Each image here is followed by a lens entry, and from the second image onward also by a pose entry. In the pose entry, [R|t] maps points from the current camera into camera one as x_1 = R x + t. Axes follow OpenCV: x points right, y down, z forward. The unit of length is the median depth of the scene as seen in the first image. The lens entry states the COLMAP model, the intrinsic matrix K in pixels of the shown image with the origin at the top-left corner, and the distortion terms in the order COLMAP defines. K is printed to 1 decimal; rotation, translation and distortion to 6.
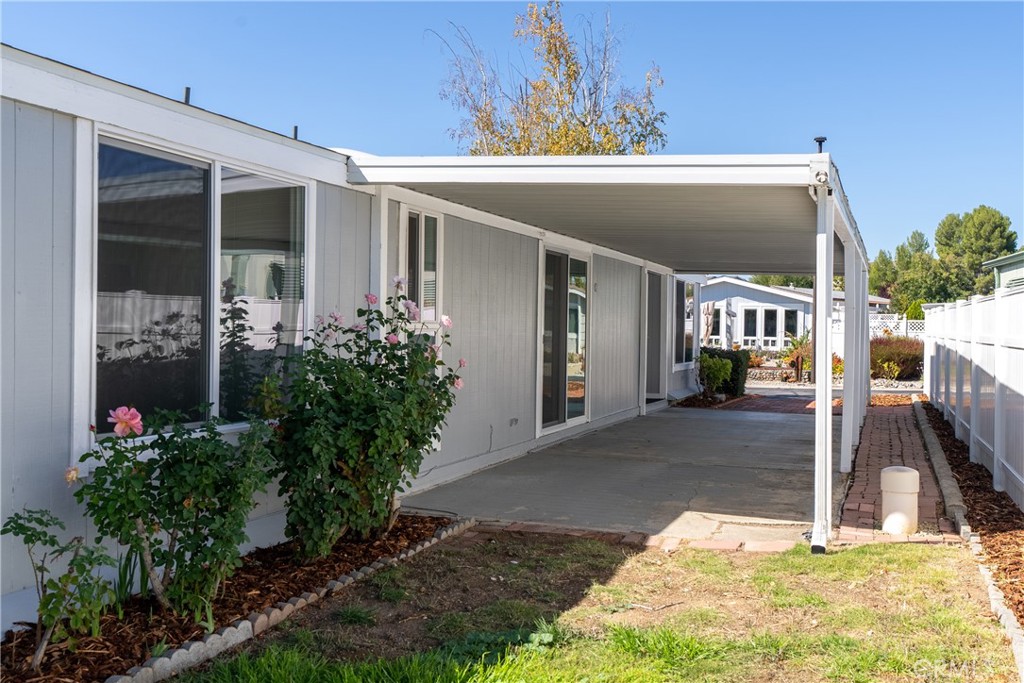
lens RADIAL K [[1033.3, 0, 512.0], [0, 1033.3, 338.8], [0, 0, 1]] dist [-0.002905, 0.000000]
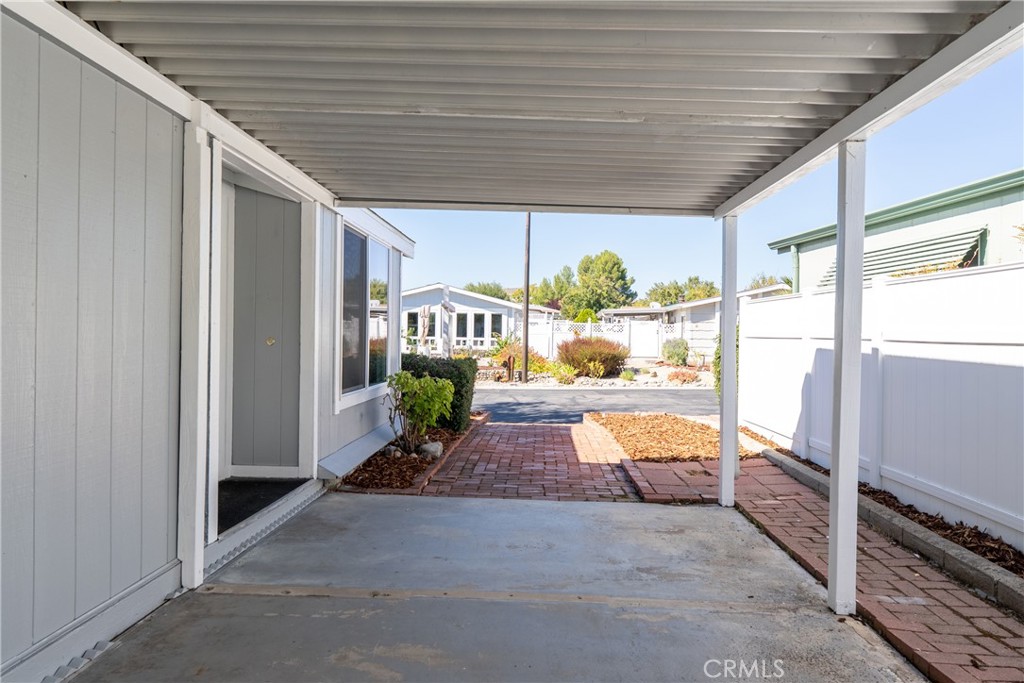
lens RADIAL K [[686.7, 0, 511.9], [0, 686.7, 338.3], [0, 0, 1]] dist [0.001617, 0.000927]
pose [[0.952608, -0.002529, 0.304191, 0.055099], [0.002626, 0.999997, 0.000090, -0.001017], [-0.304190, 0.000714, 0.952611, 0.271246]]
